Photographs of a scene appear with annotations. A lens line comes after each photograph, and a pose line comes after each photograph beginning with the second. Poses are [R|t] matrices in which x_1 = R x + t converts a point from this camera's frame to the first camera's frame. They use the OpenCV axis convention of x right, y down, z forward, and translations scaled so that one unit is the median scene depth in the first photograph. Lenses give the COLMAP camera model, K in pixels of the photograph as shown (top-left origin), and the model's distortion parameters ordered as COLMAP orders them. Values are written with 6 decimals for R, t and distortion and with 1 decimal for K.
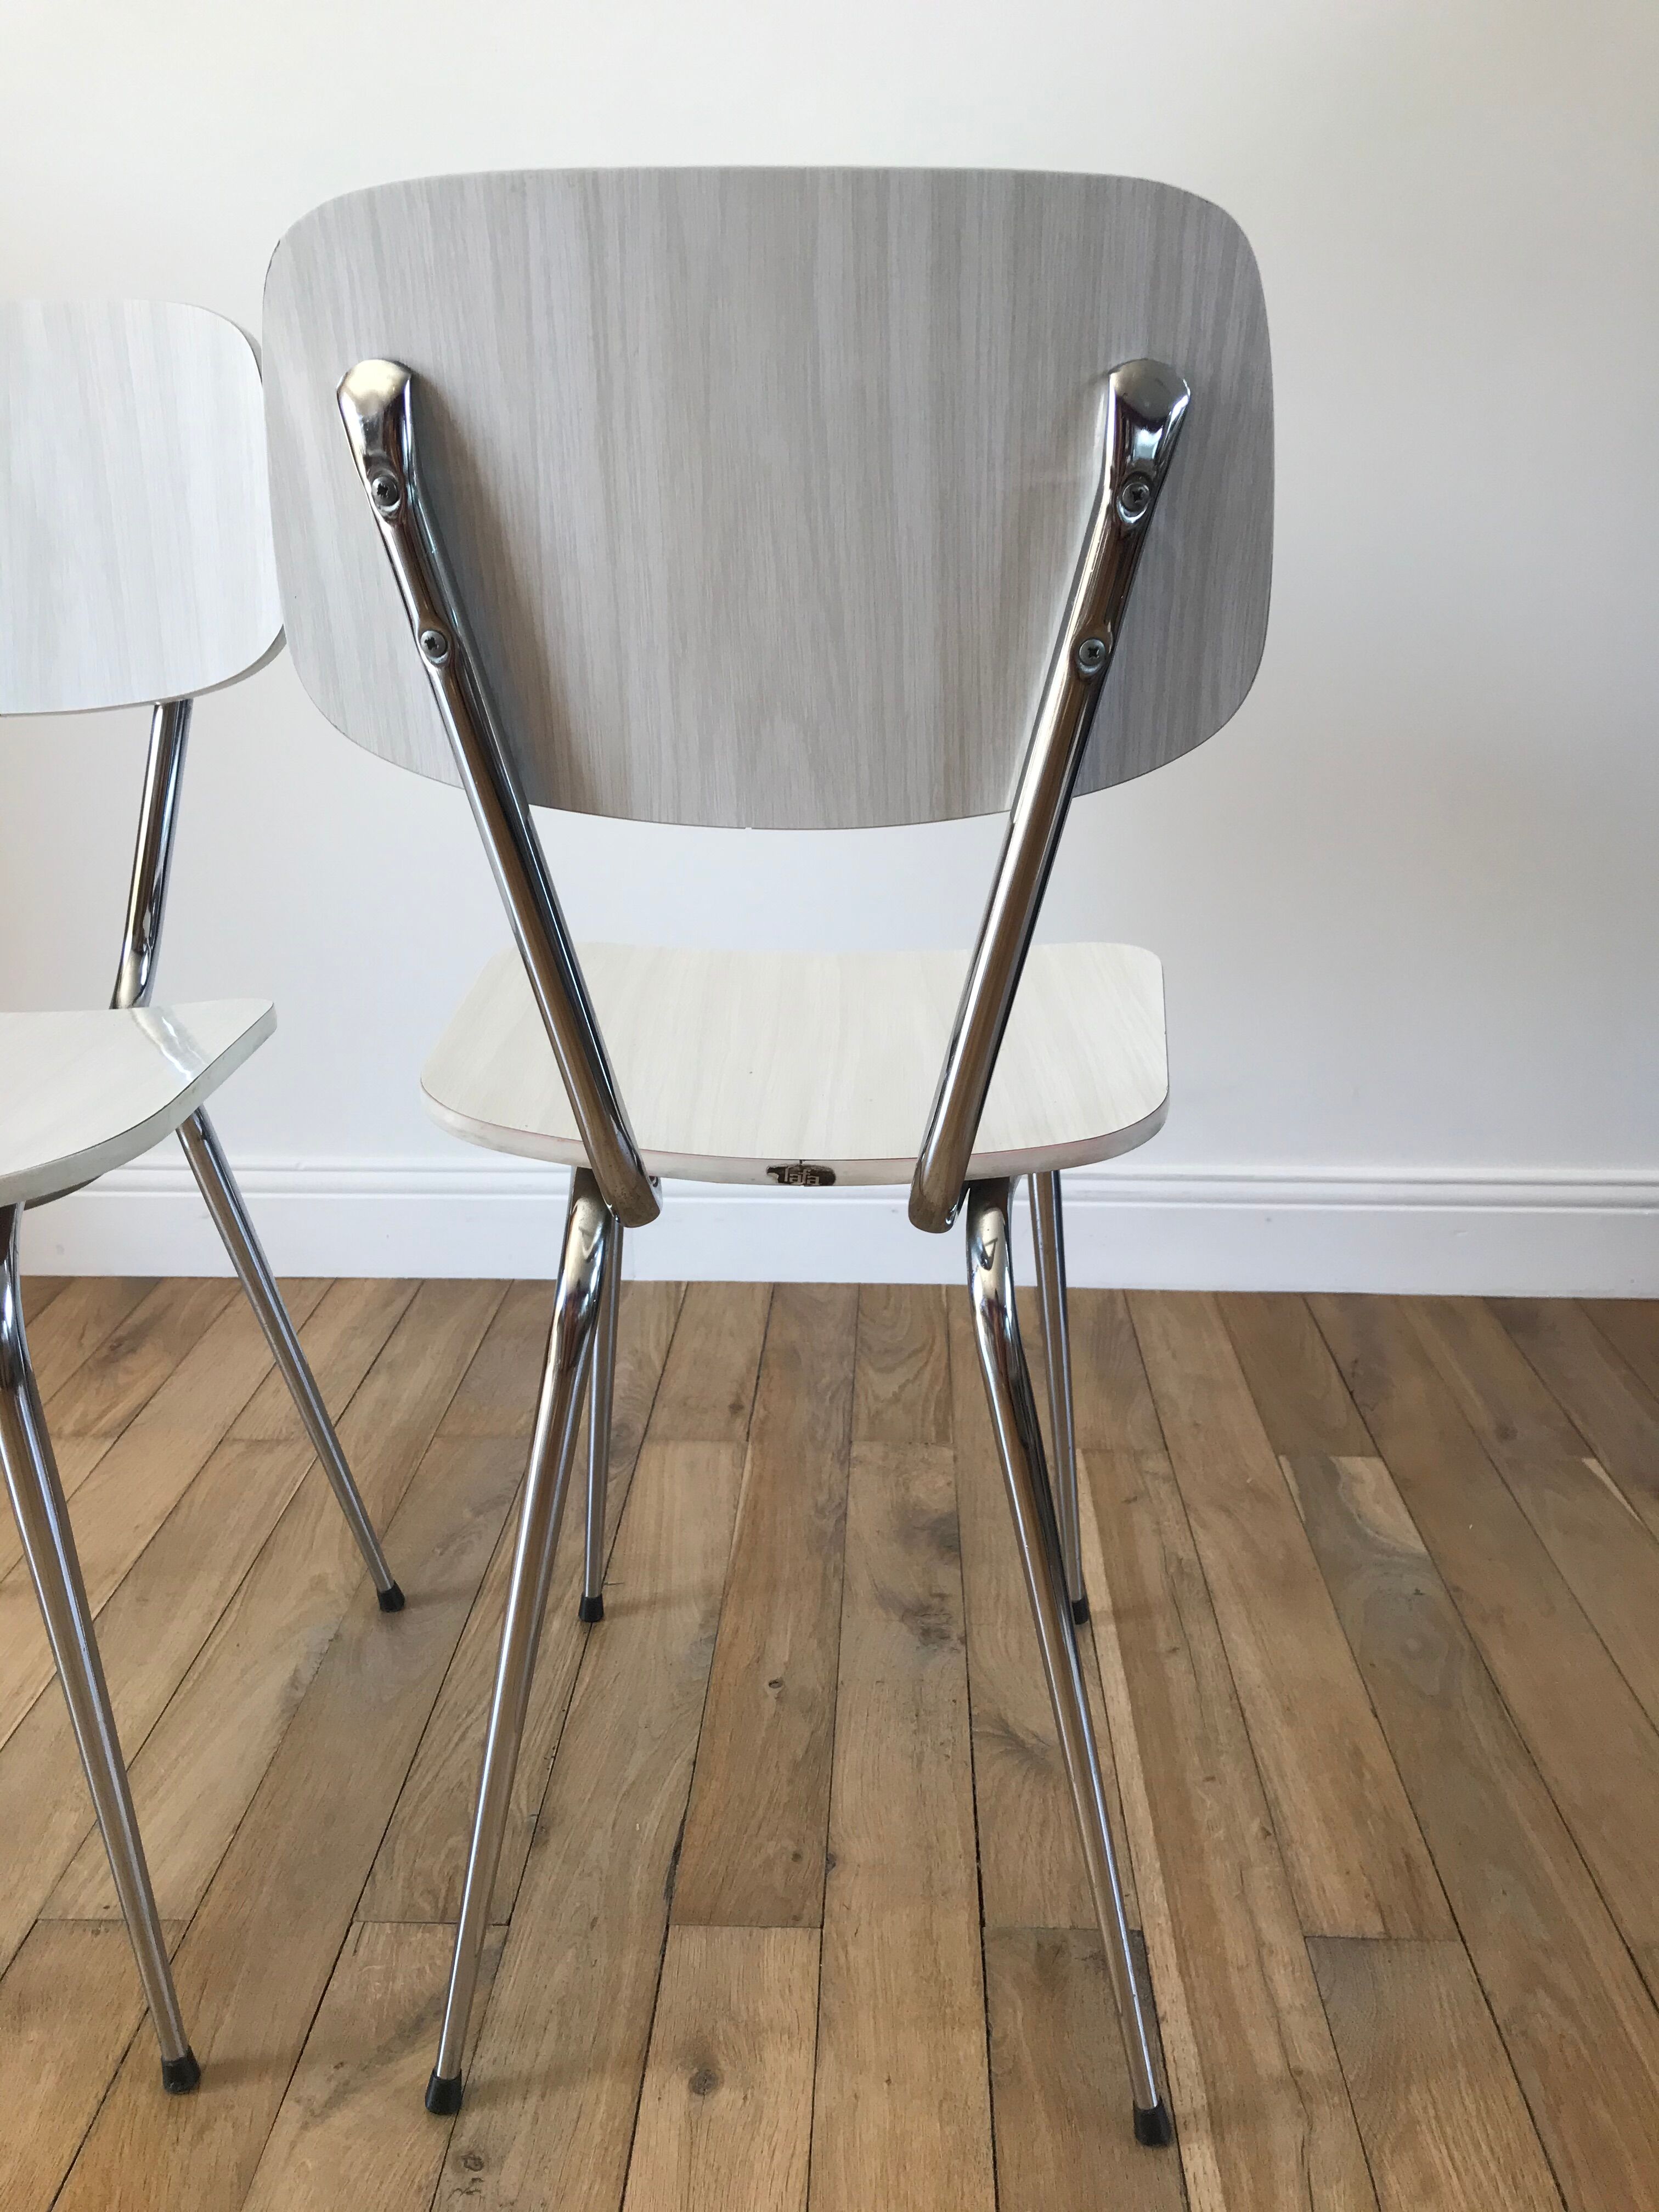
lens RADIAL K [[1799.4, 0, 844.4], [0, 1799.4, 1086.6], [0, 0, 1]] dist [0.027811, -0.024927]
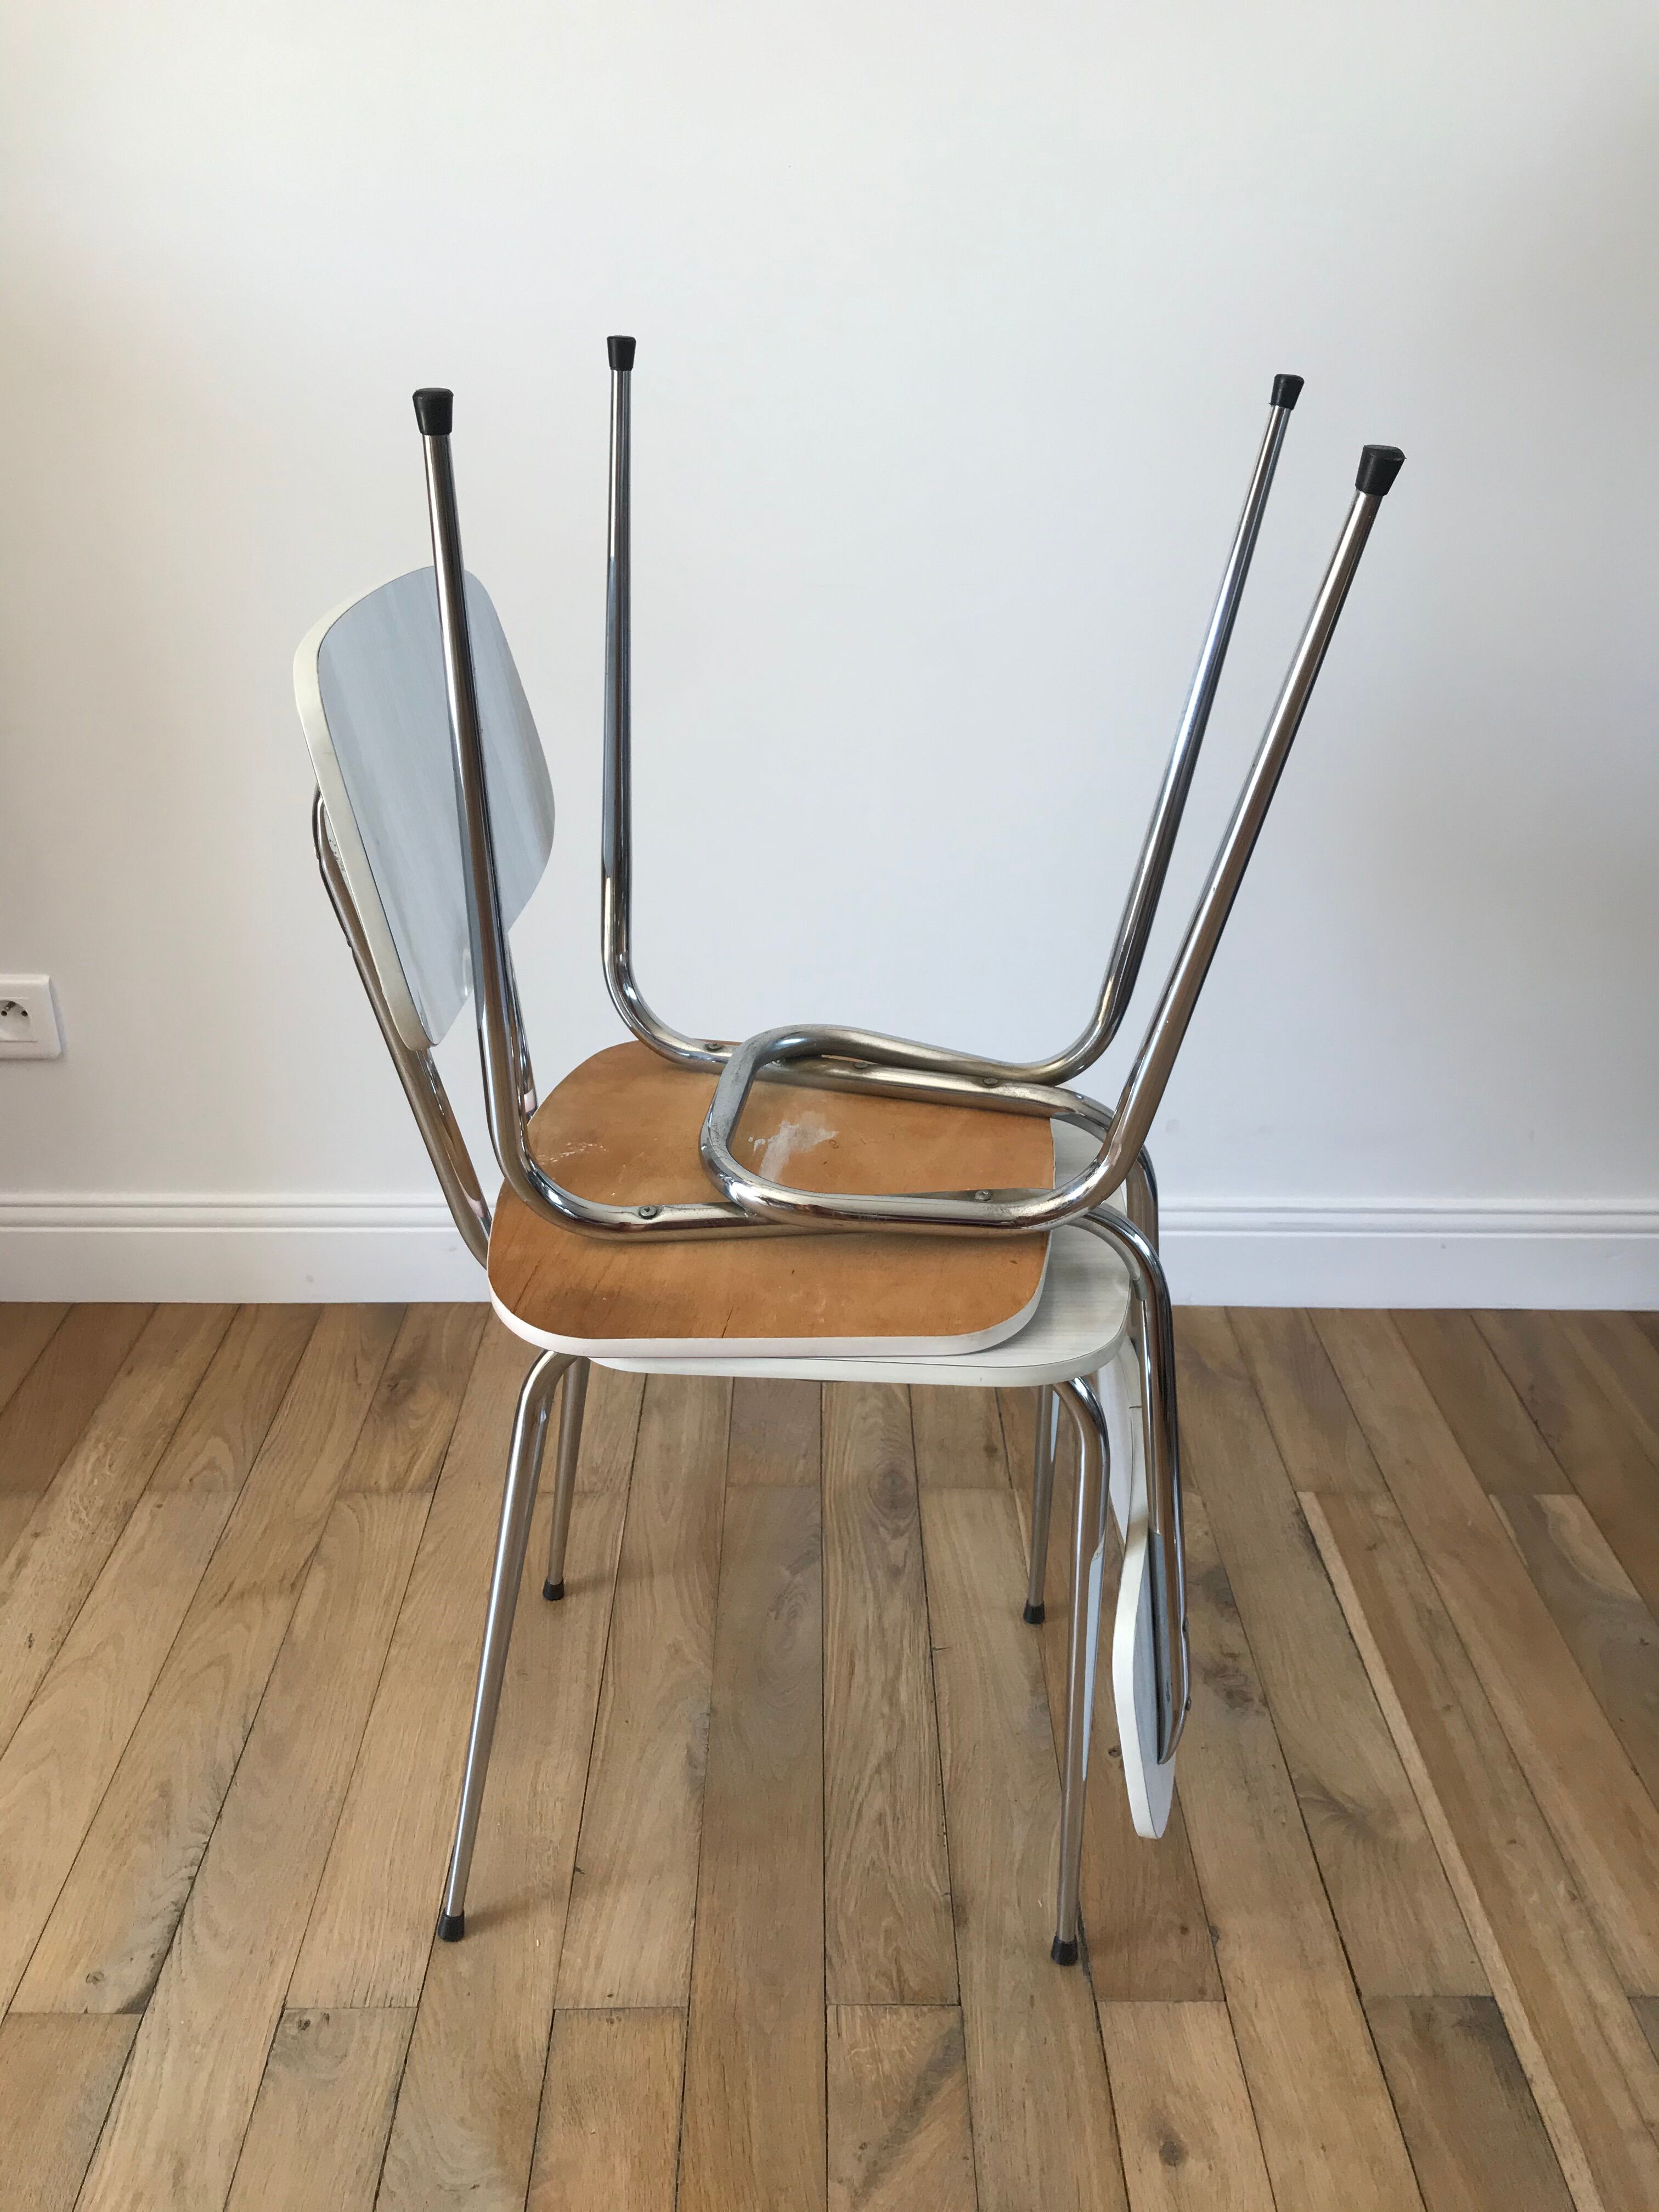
lens RADIAL K [[1799.4, 0, 835.0], [0, 1799.4, 1083.9], [0, 0, 1]] dist [0.027811, -0.024927]
pose [[0.998824, -0.006598, 0.048024, -0.278926], [0.000810, 0.992827, 0.119558, -0.235732], [-0.048469, -0.119379, 0.991665, -0.076816]]
